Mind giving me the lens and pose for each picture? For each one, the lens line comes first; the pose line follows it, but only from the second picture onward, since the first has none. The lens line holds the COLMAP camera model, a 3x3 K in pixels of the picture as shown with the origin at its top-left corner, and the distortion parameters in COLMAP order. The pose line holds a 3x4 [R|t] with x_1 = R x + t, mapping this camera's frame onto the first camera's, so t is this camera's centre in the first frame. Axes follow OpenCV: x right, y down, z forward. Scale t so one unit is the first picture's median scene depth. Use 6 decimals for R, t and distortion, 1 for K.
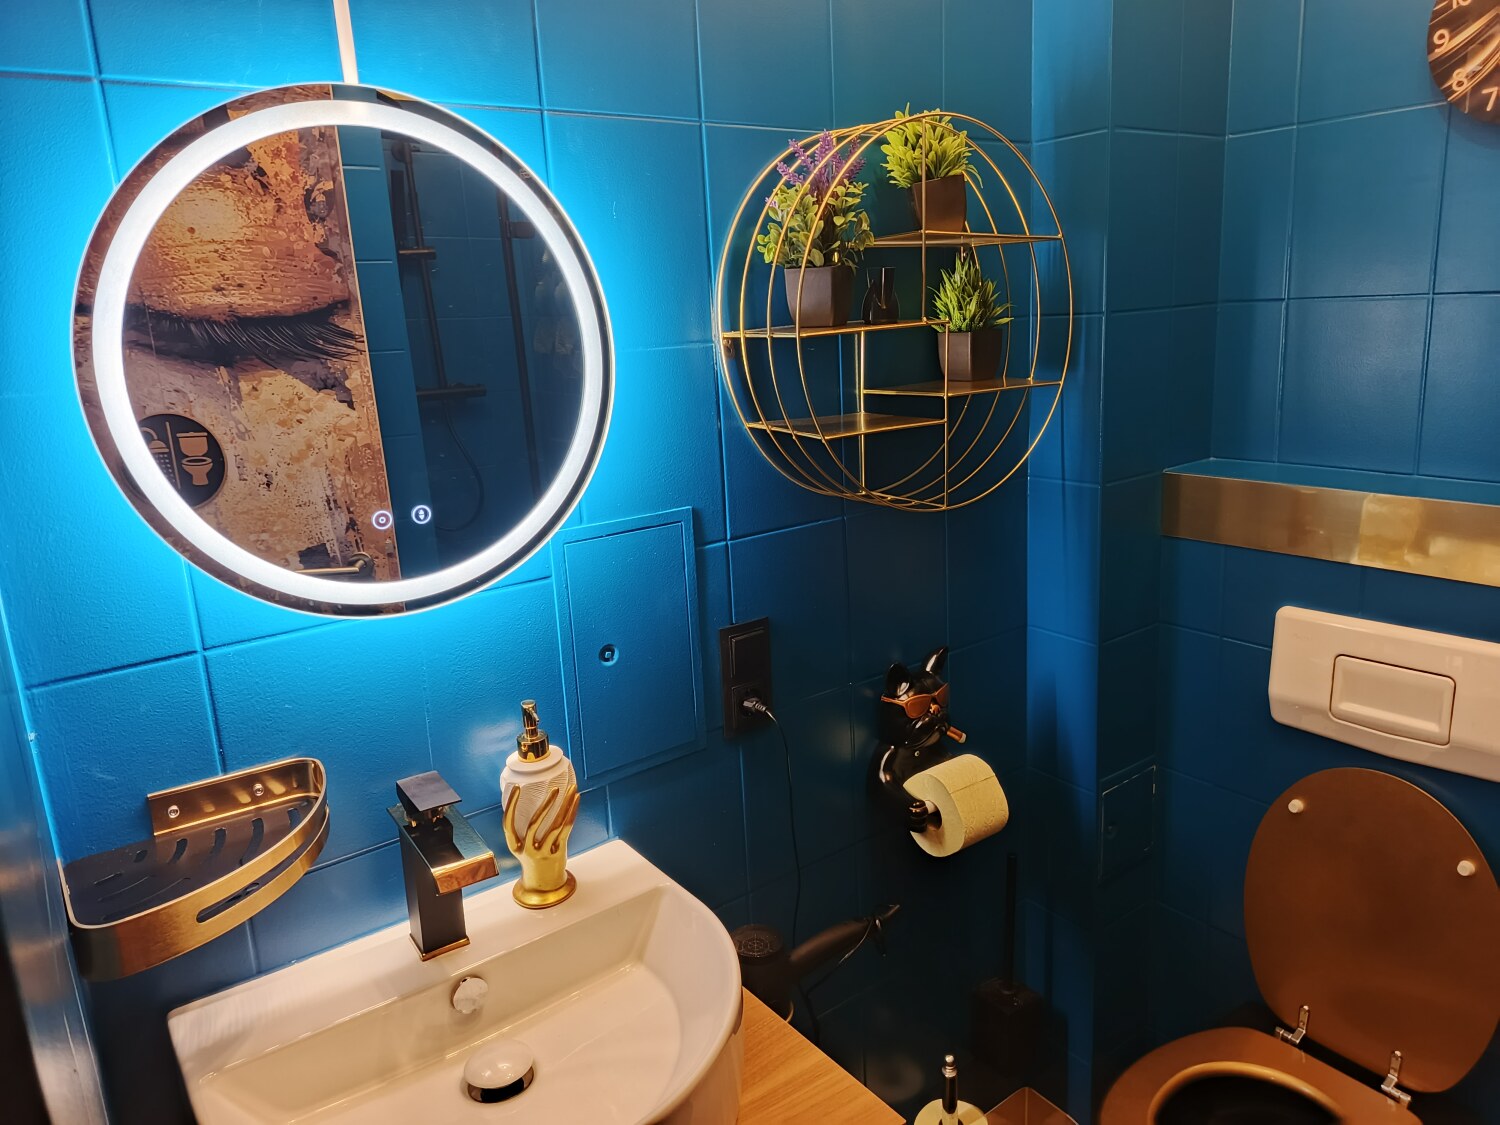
lens RADIAL K [[1044.3, 0, 771.7], [0, 1044.3, 544.2], [0, 0, 1]] dist [0.055817, -0.069104]
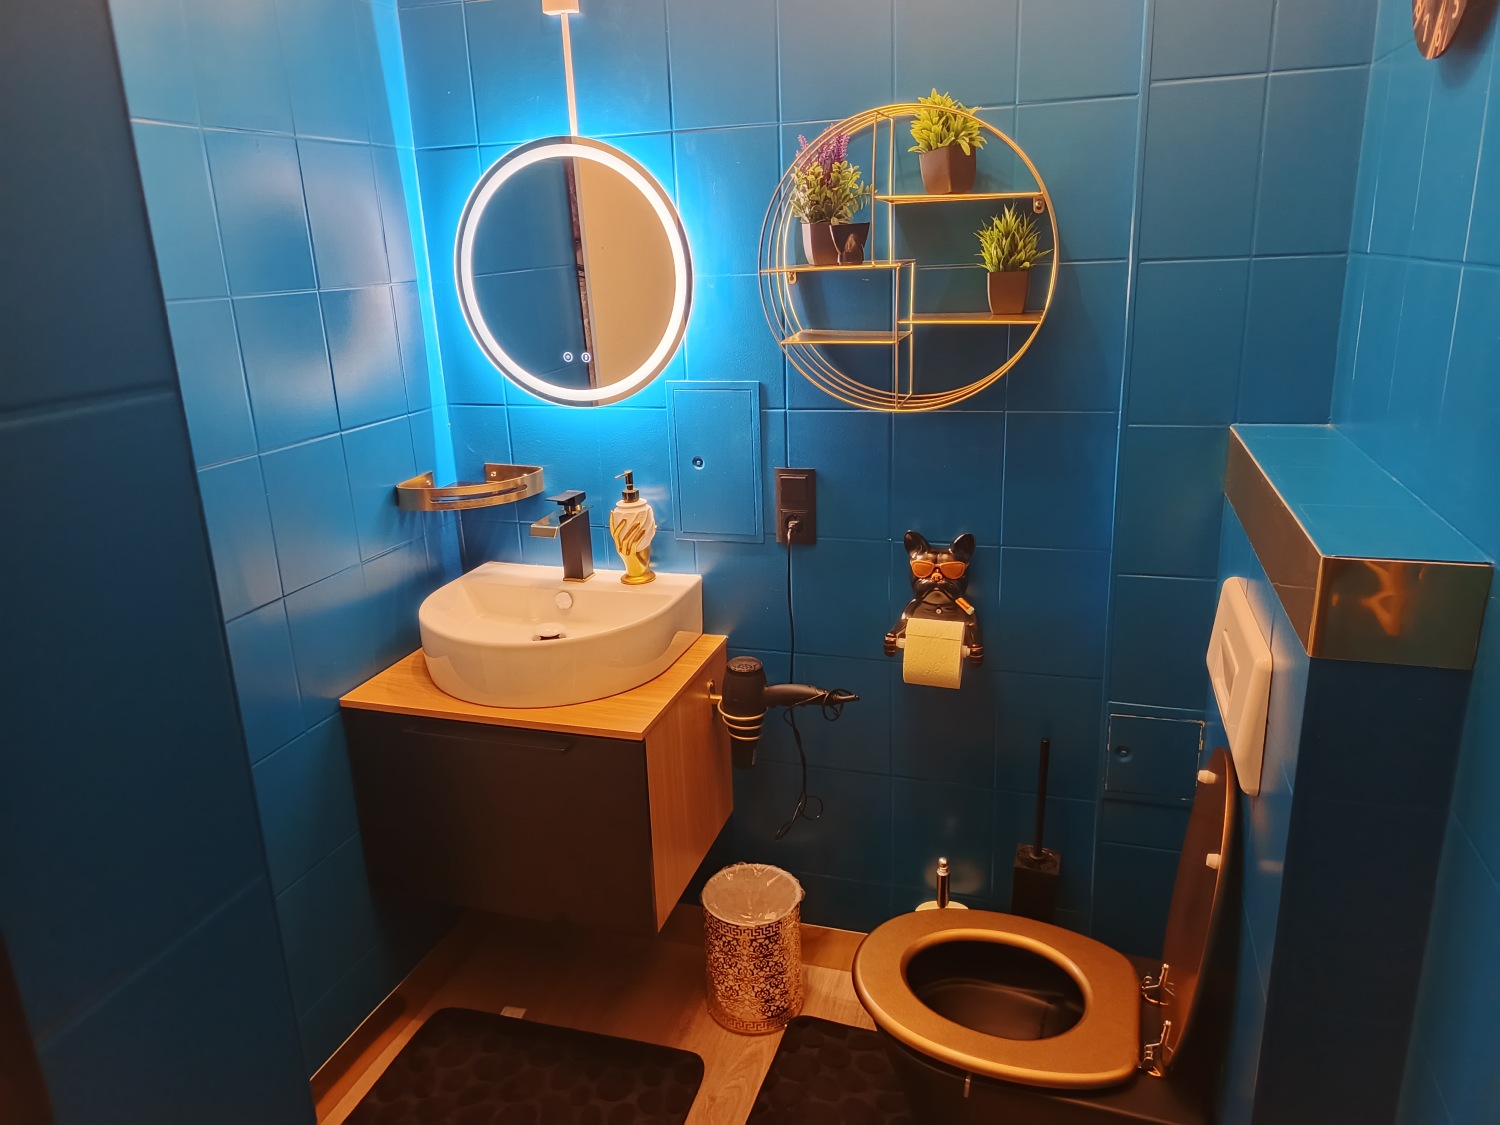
lens RADIAL K [[1068.5, 0, 744.6], [0, 1068.5, 564.1], [0, 0, 1]] dist [0.069203, -0.075999]
pose [[0.571290, 0.262194, -0.777742, 1.183315], [-0.175435, 0.964710, 0.196359, -0.080566], [0.801779, 0.024265, 0.597127, 0.047636]]
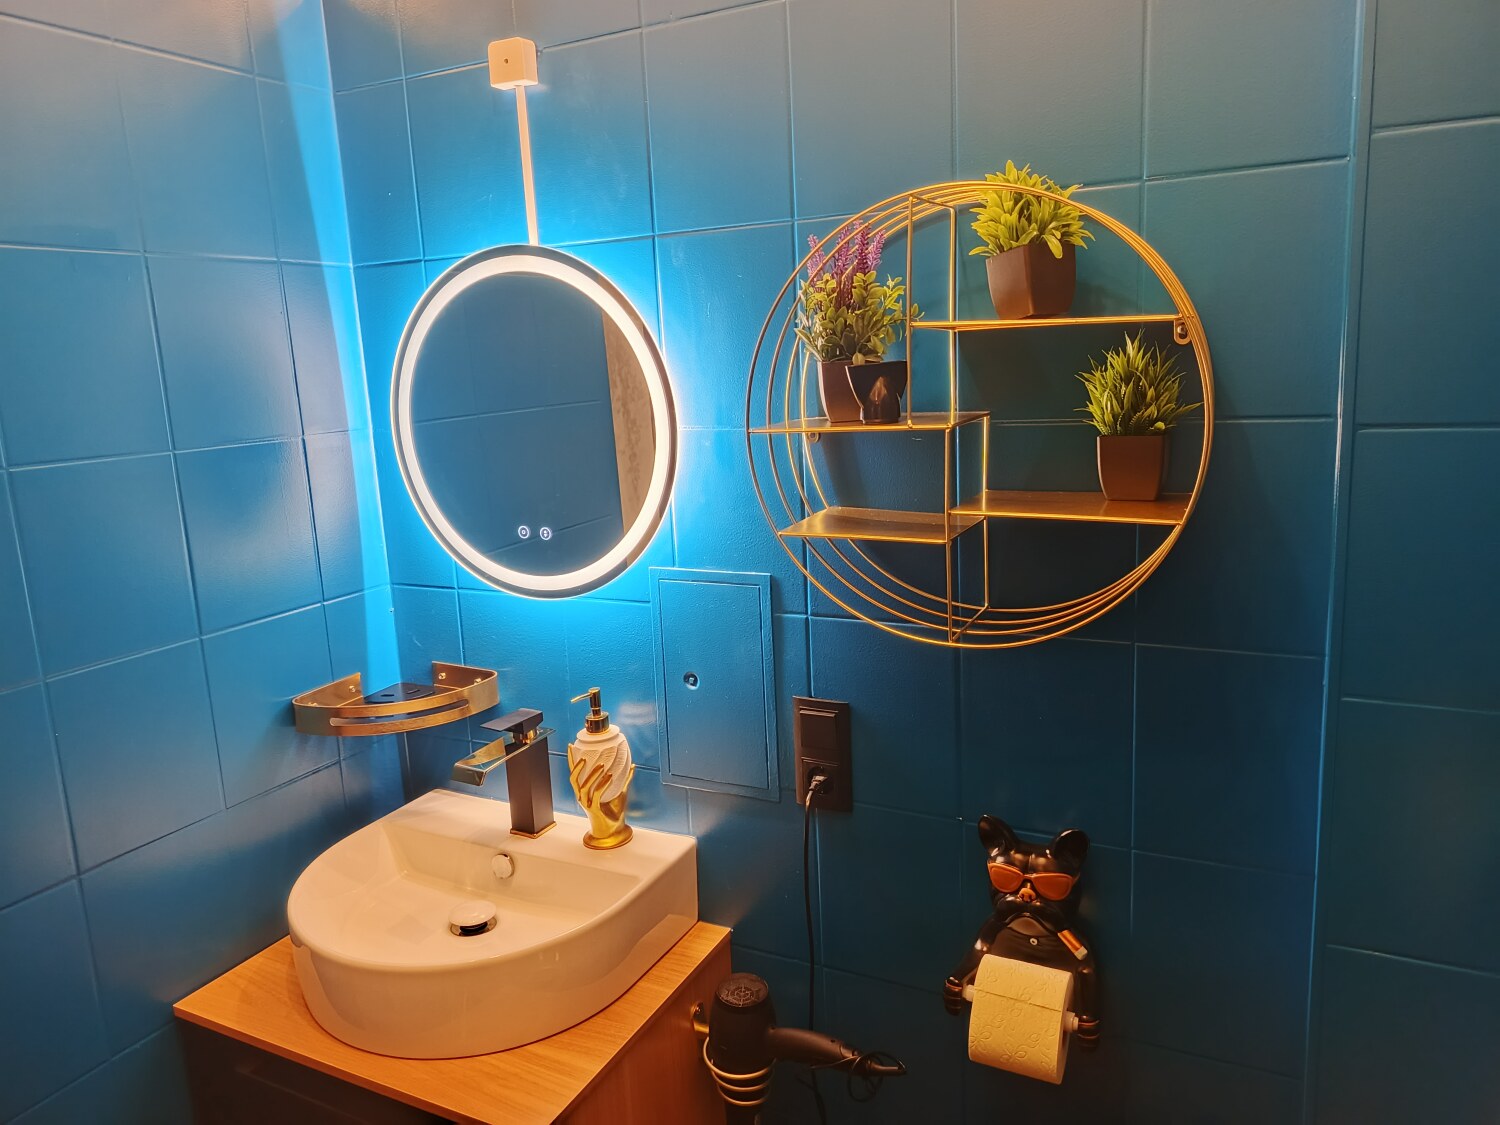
lens RADIAL K [[1047.8, 0, 759.1], [0, 1047.8, 541.9], [0, 0, 1]] dist [0.112840, -0.171226]
pose [[0.438343, 0.188142, -0.878896, 0.845914], [-0.179083, 0.976522, 0.119724, -0.192723], [0.880786, 0.104915, 0.461745, 0.476517]]
